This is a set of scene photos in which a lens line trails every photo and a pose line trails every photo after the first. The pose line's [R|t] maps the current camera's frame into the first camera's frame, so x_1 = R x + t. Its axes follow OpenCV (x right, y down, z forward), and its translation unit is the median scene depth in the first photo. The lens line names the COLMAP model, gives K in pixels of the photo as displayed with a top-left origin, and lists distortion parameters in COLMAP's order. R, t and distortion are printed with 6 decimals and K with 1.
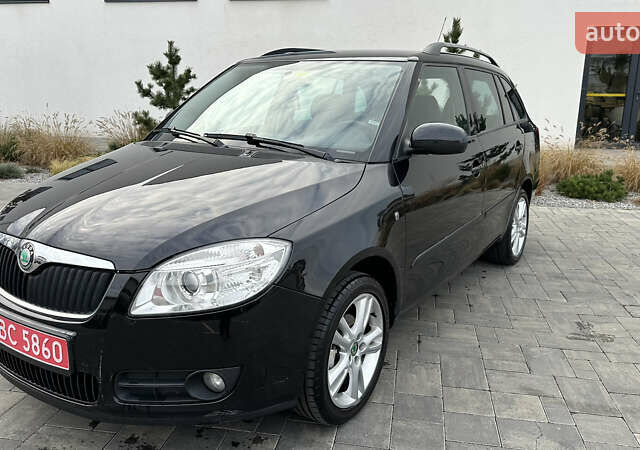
lens RADIAL K [[476.1, 0, 341.4], [0, 476.1, 269.0], [0, 0, 1]] dist [0.130944, -0.000460]
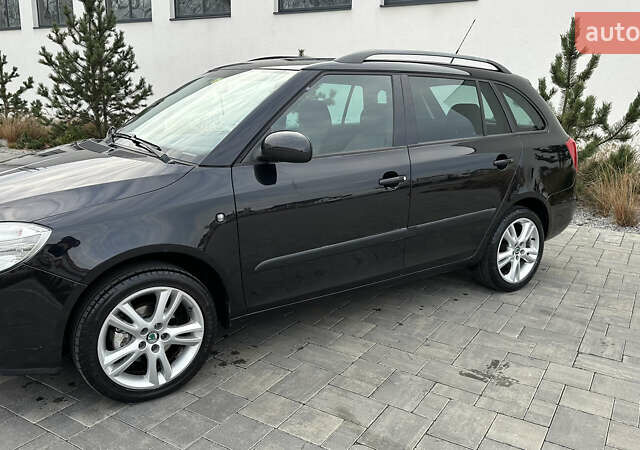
lens RADIAL K [[476.1, 0, 341.4], [0, 476.1, 269.0], [0, 0, 1]] dist [0.130944, -0.000460]
pose [[0.939768, 0.129478, -0.316341, 0.791224], [-0.130487, 0.991285, 0.018090, -0.062190], [0.315926, 0.024278, 0.948473, 0.103806]]
